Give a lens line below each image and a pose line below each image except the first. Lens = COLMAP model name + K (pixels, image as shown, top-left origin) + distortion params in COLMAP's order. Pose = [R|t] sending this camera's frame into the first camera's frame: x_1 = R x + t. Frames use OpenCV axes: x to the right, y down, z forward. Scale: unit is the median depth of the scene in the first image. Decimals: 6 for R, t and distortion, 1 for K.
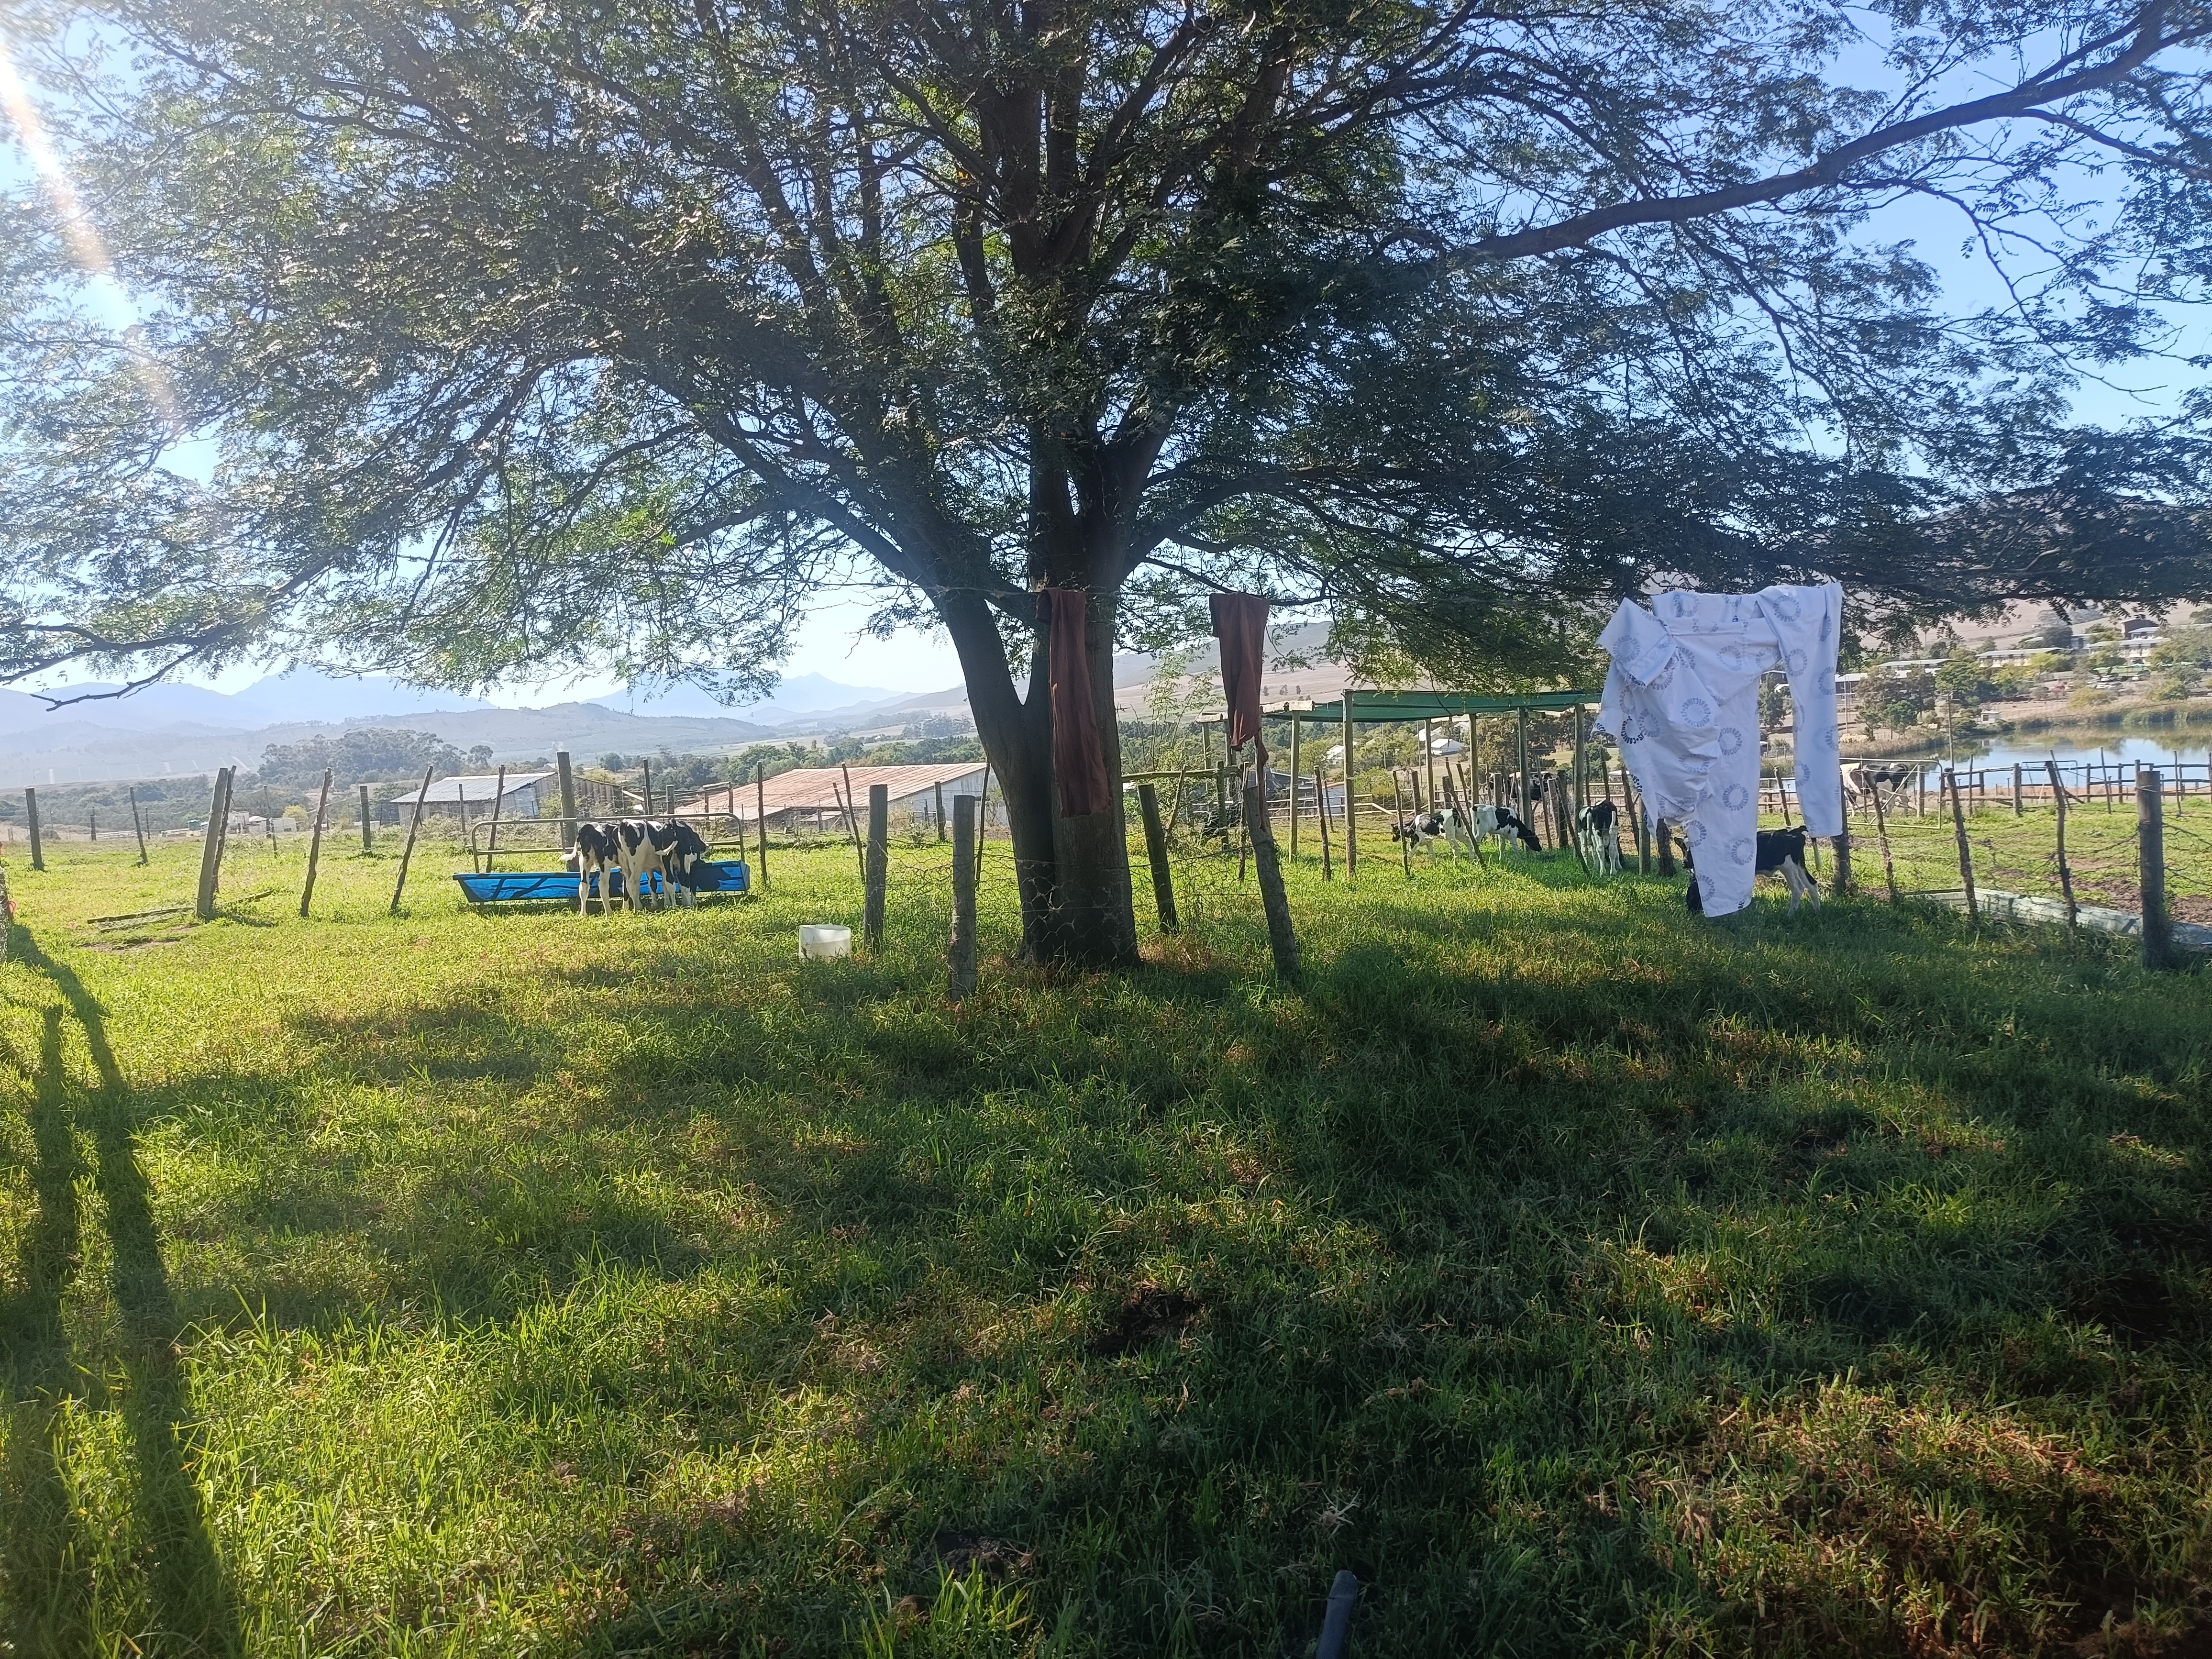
lens RADIAL K [[1607.9, 0, 1106.0], [0, 1607.9, 829.5], [0, 0, 1]] dist [0.003315, 0.000913]
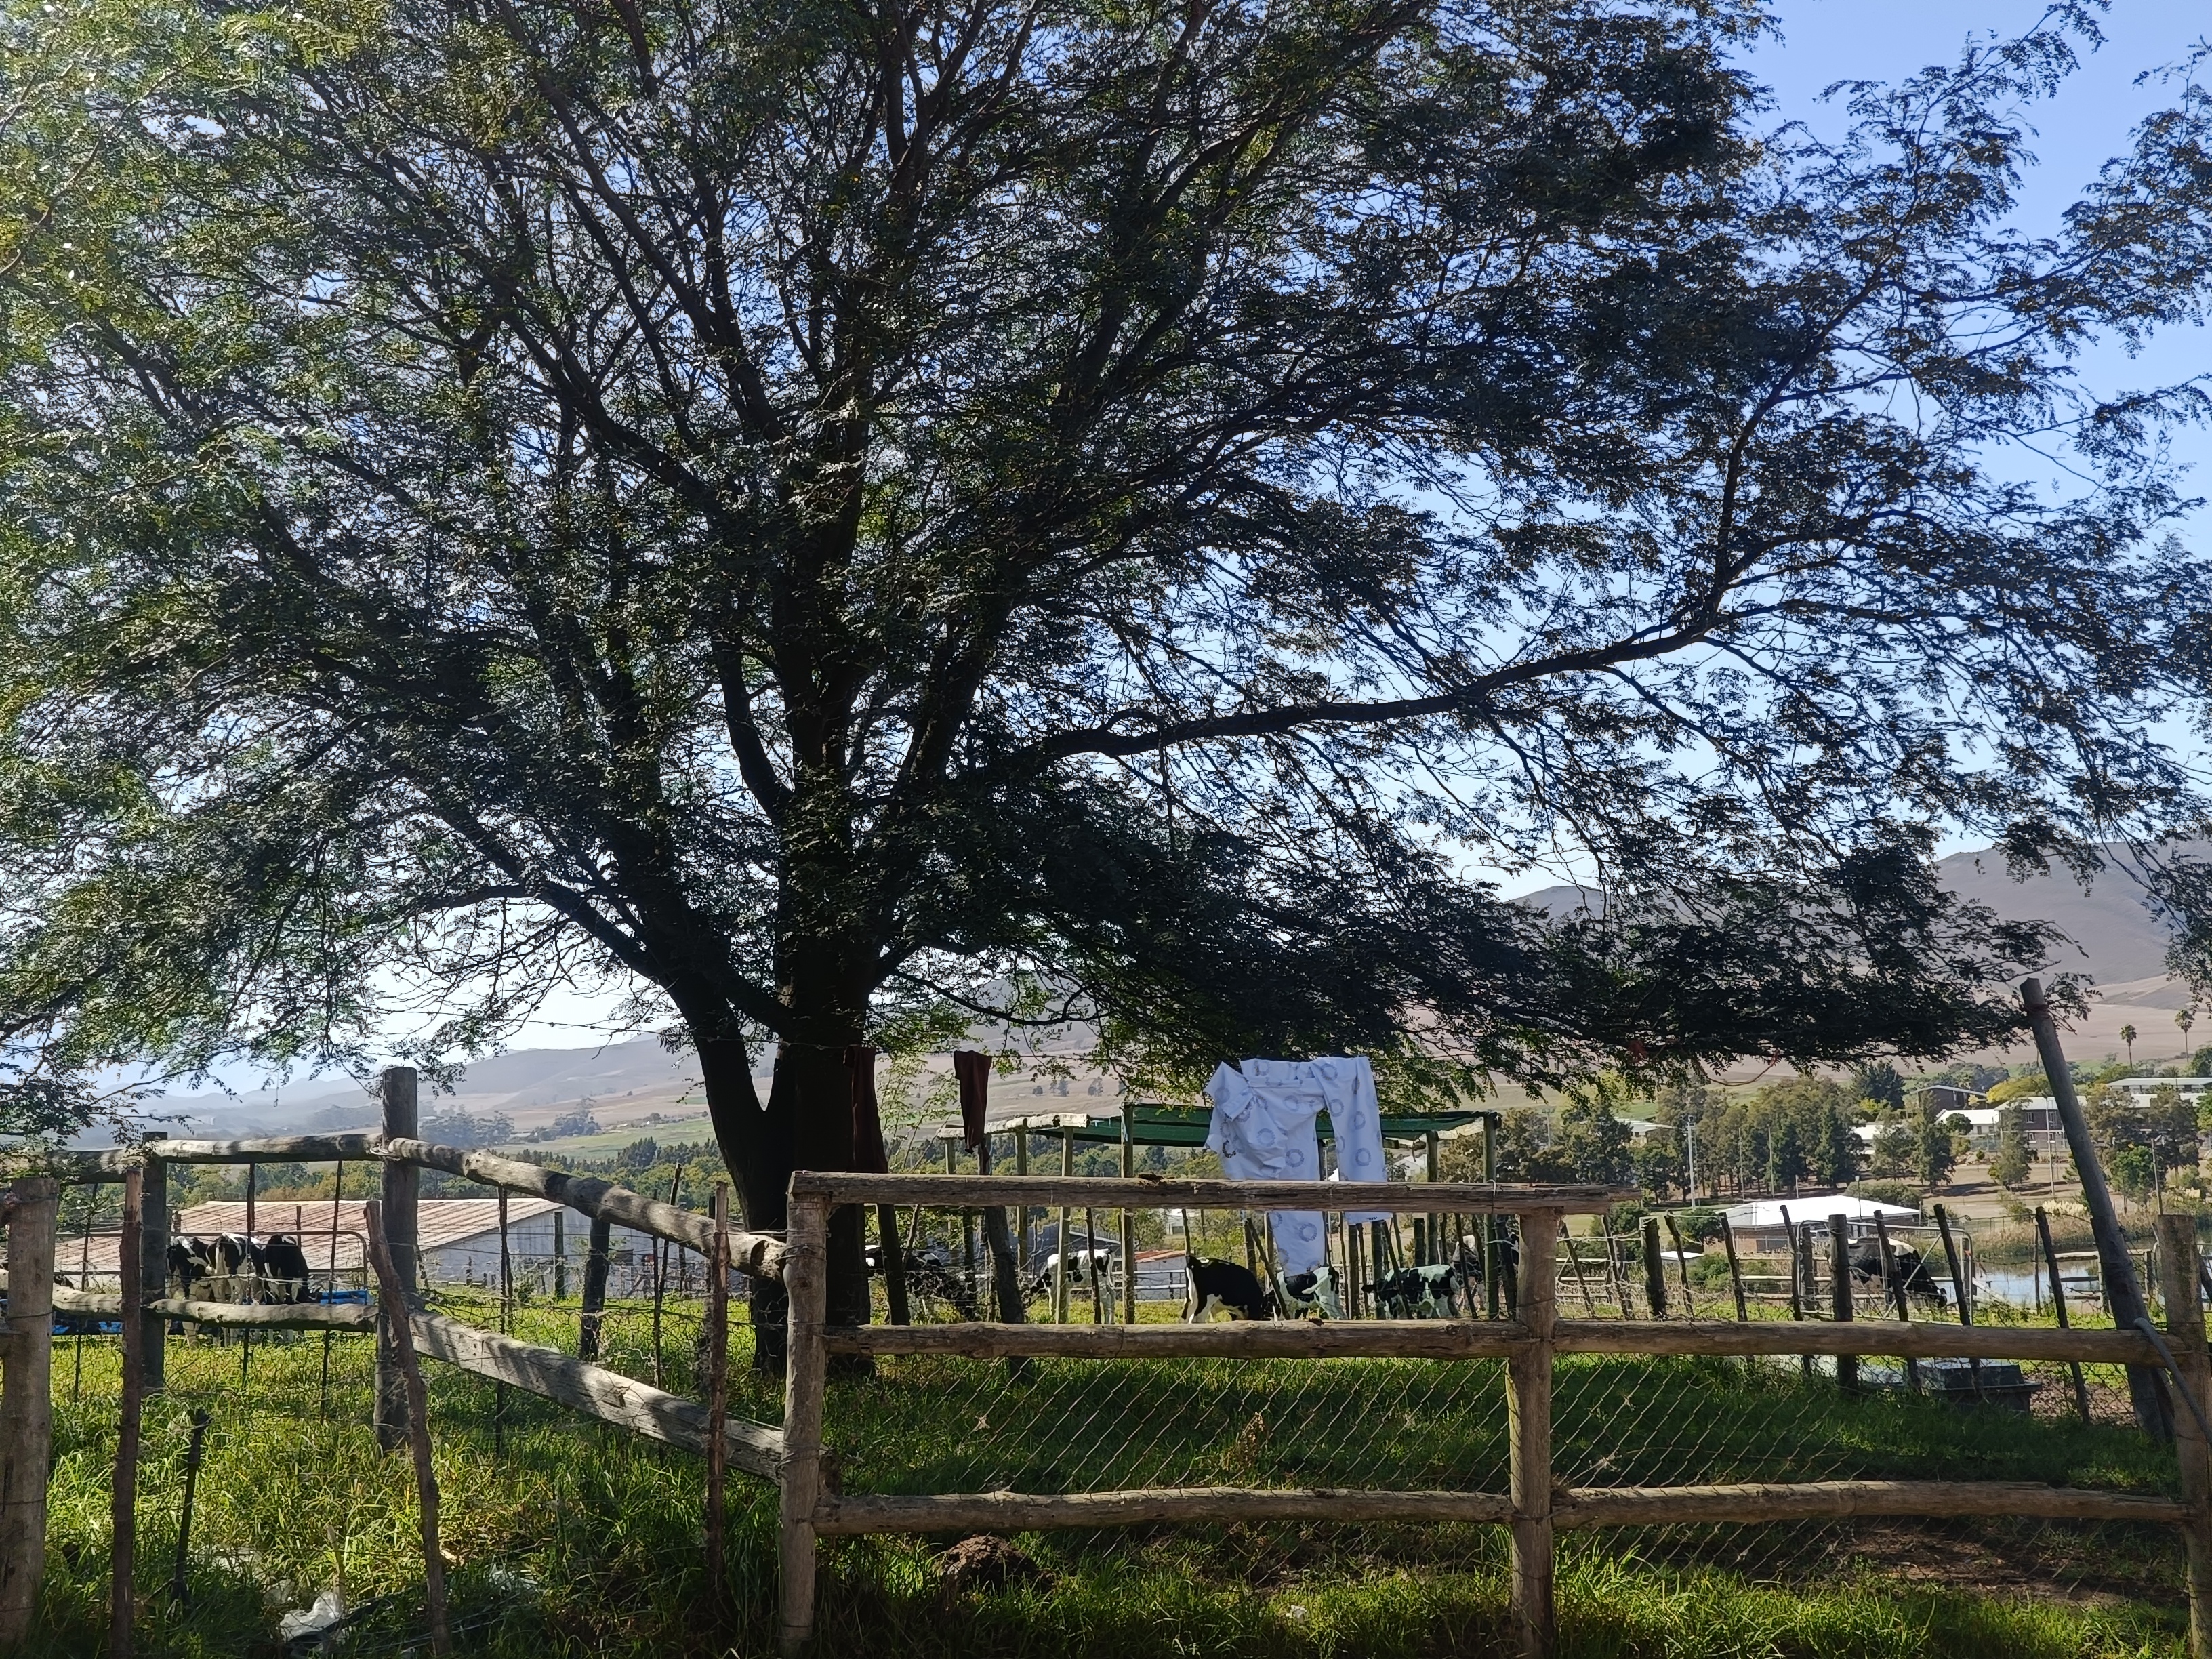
lens RADIAL K [[3039.0, 0, 1106.0], [0, 3039.0, 829.5], [0, 0, 1]] dist [0.032153, 0.060732]
pose [[0.992779, 0.046010, 0.110781, -0.035004], [-0.026753, 0.985181, -0.169416, 0.037954], [-0.116934, 0.165229, 0.979299, -0.535197]]
